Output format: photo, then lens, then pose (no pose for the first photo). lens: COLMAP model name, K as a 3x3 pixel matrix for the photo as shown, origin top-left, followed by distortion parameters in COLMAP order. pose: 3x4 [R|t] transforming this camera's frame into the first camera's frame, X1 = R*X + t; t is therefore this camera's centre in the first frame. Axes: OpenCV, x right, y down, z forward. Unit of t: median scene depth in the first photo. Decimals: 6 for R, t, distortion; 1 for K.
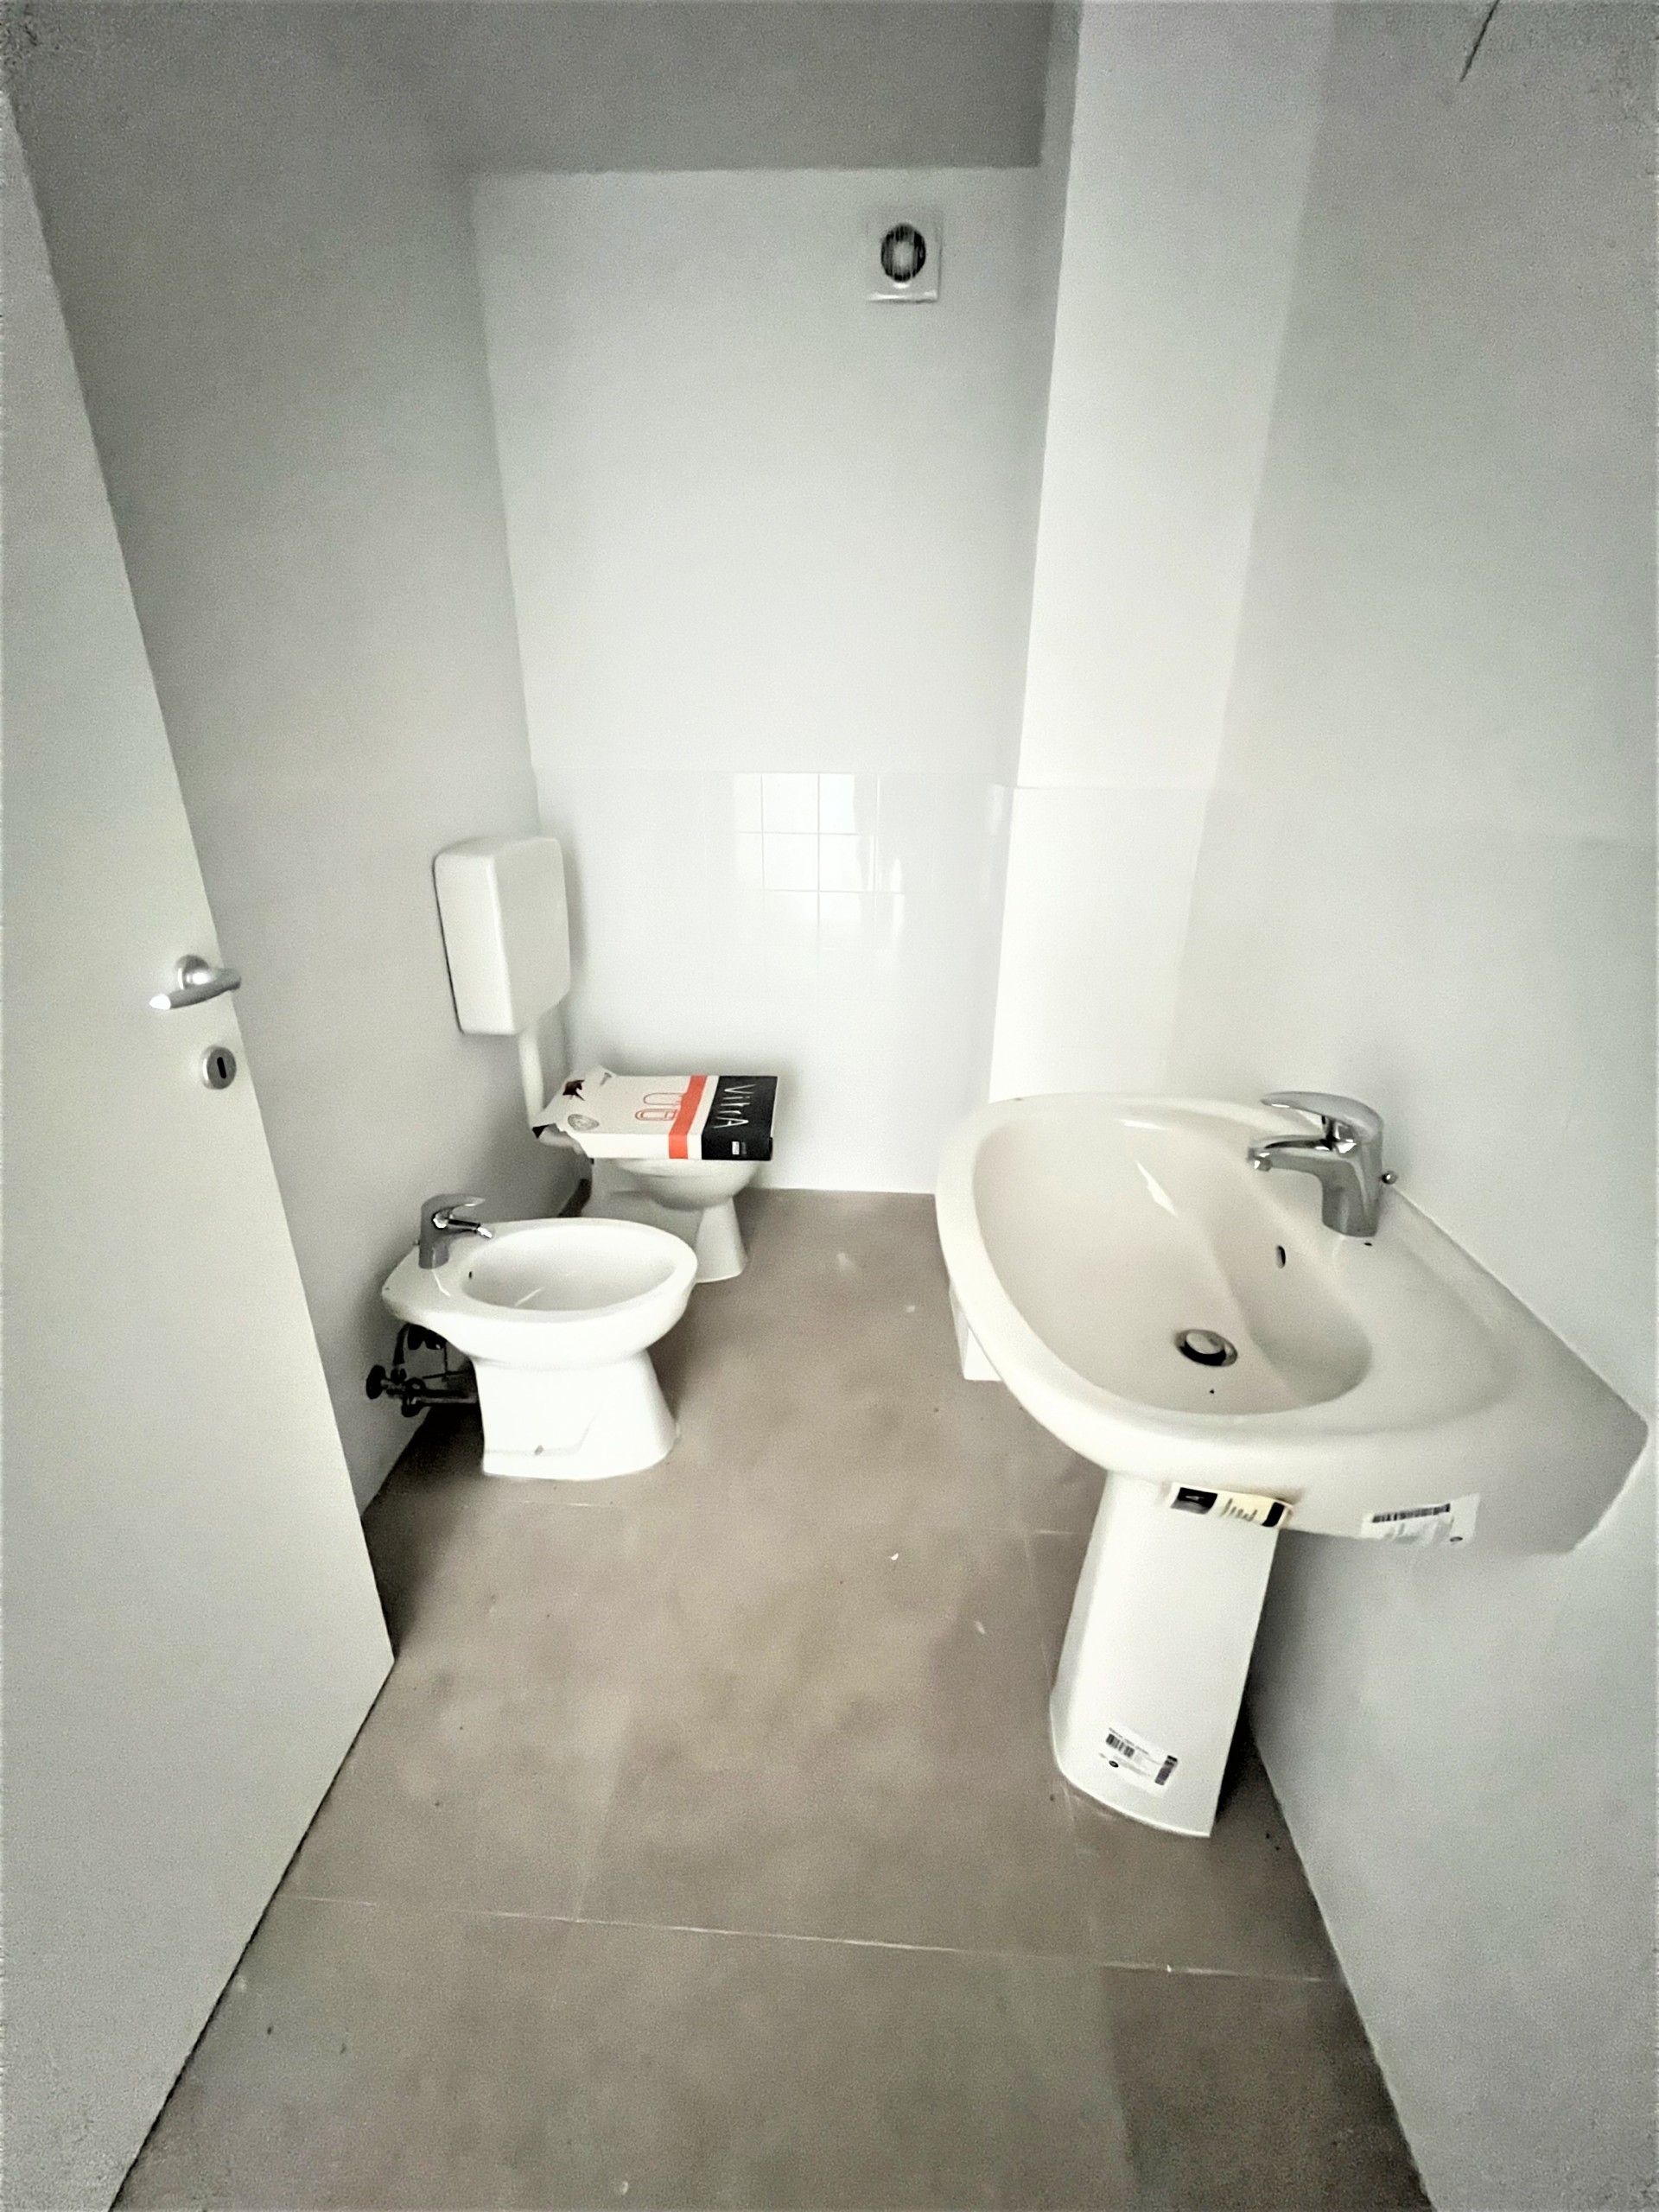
lens RADIAL K [[881.9, 0, 839.8], [0, 881.9, 1093.9], [0, 0, 1]] dist [-0.001071, -0.000304]
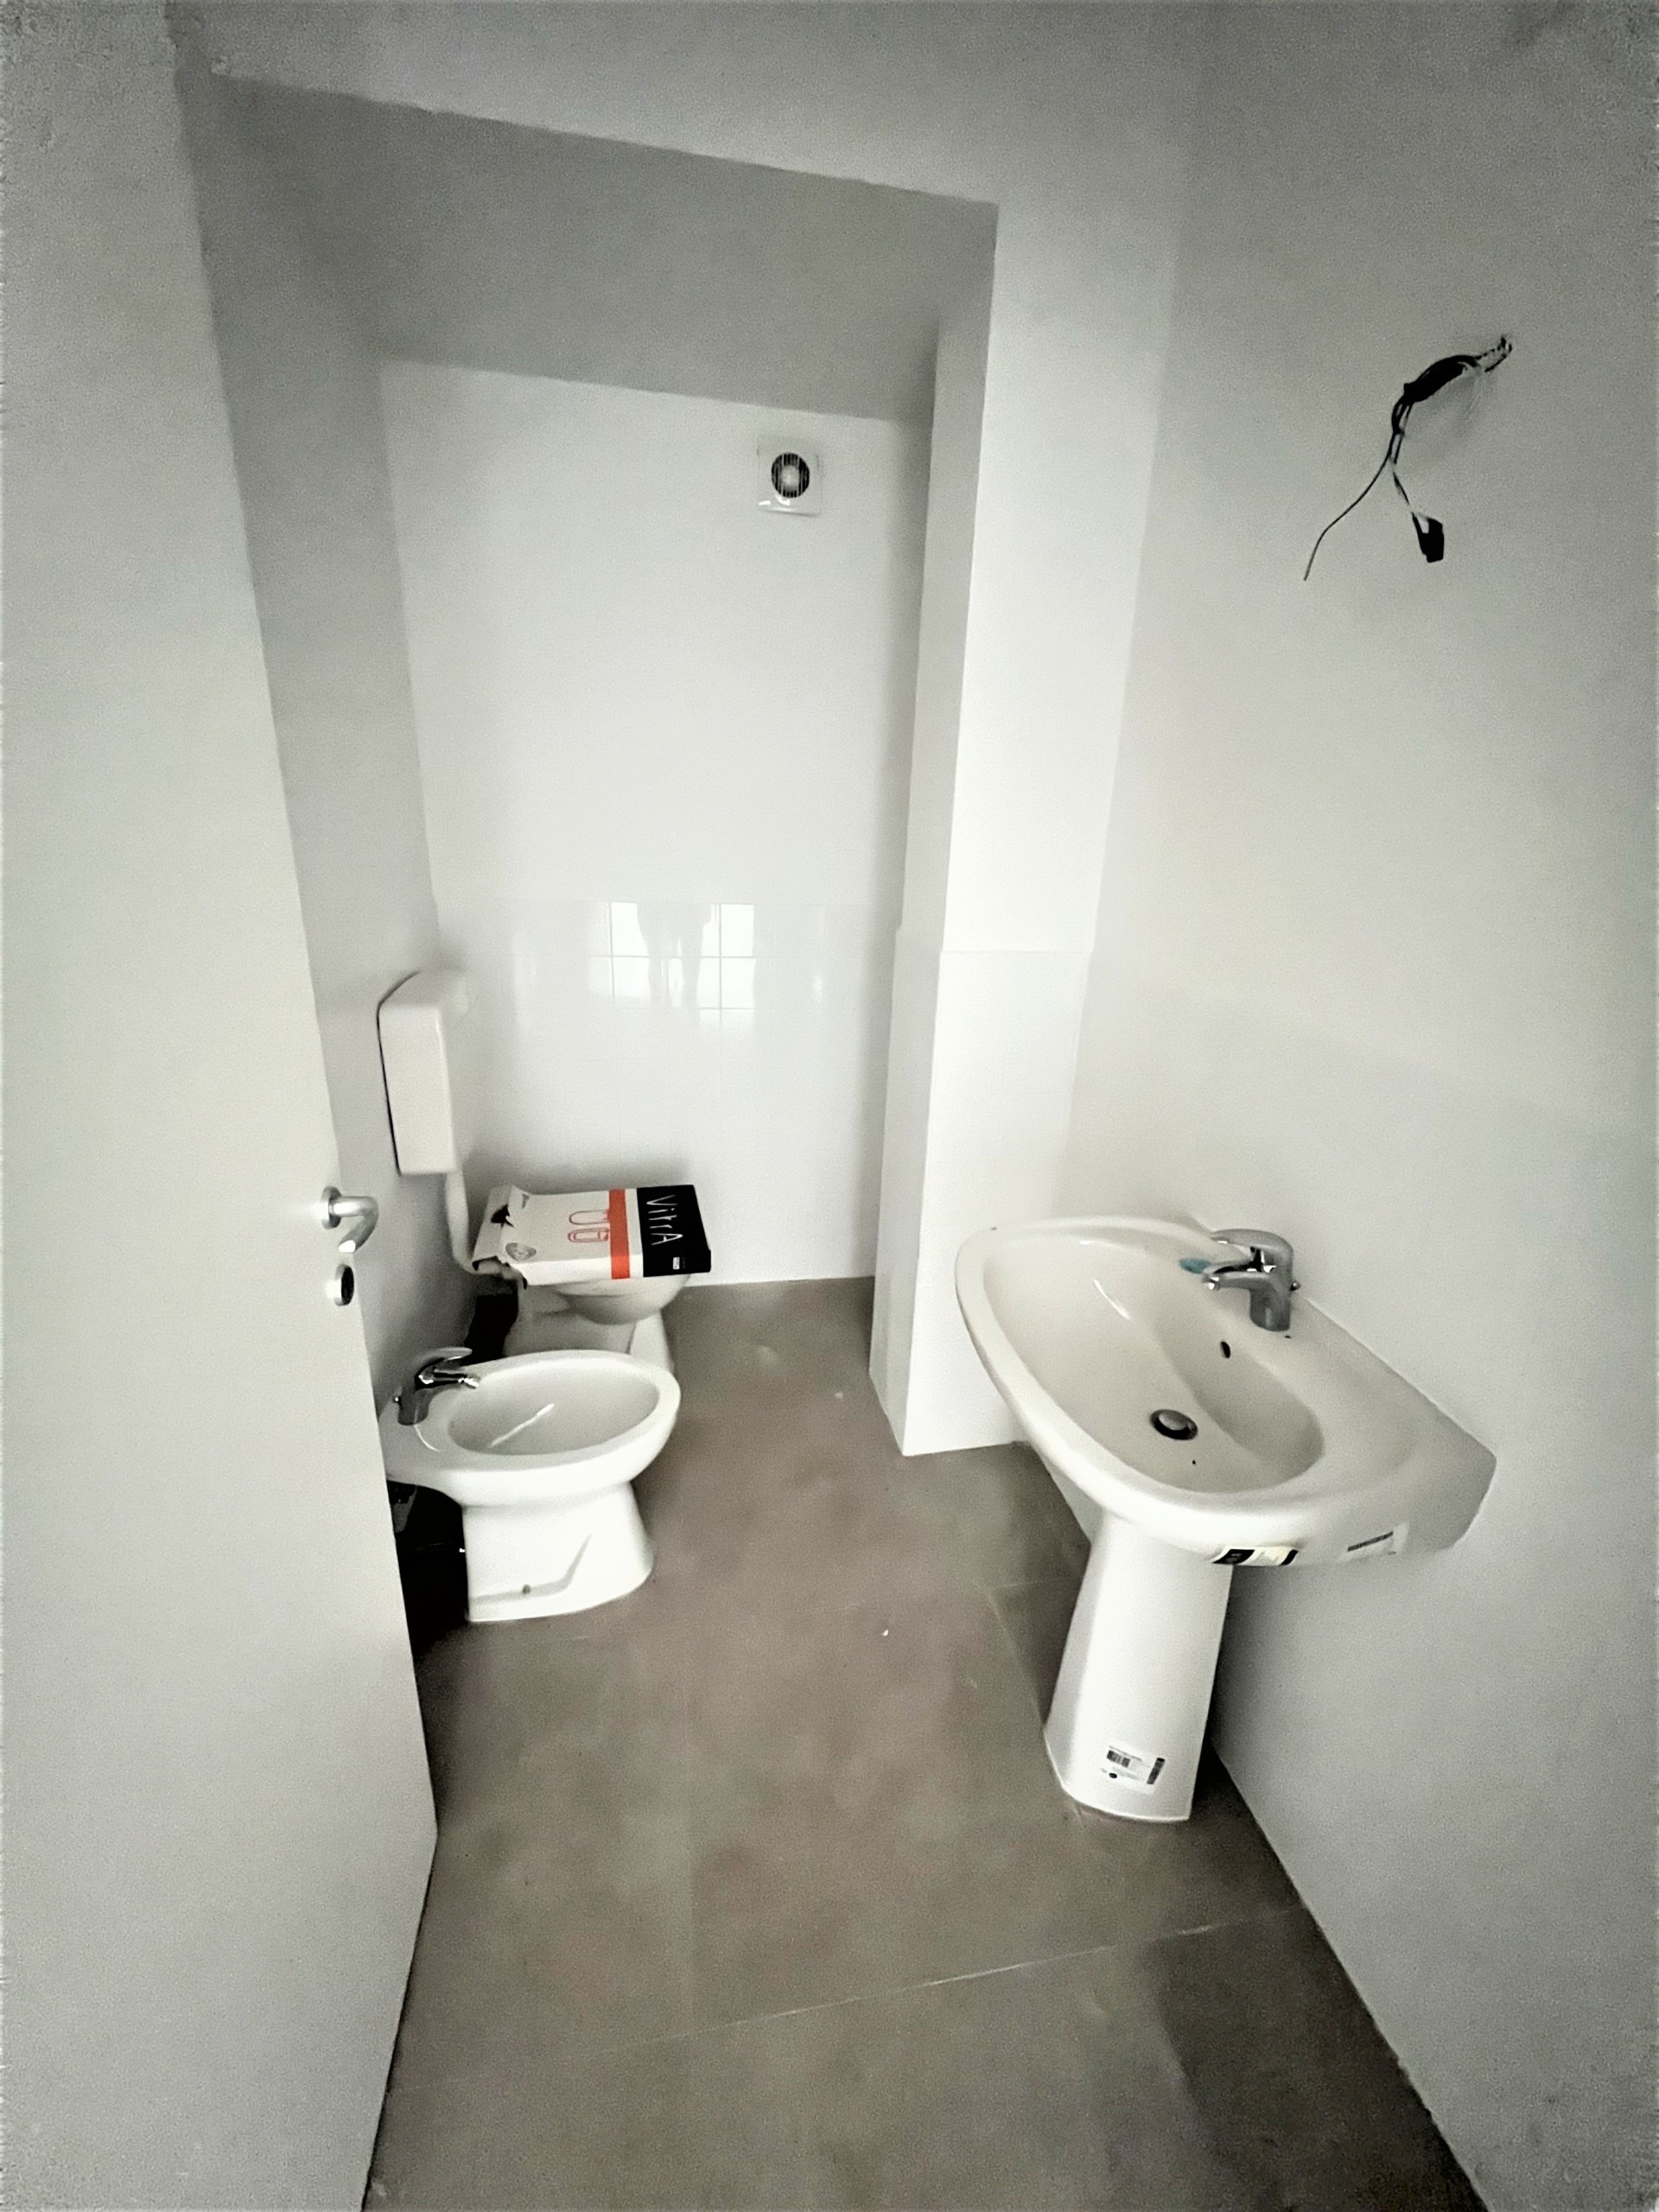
lens RADIAL K [[881.9, 0, 839.8], [0, 881.9, 1093.9], [0, 0, 1]] dist [-0.001071, -0.000304]
pose [[0.972775, -0.048432, 0.226636, -0.210308], [0.061163, 0.996900, -0.049488, -0.103173], [-0.223537, 0.062003, 0.972721, -0.115442]]
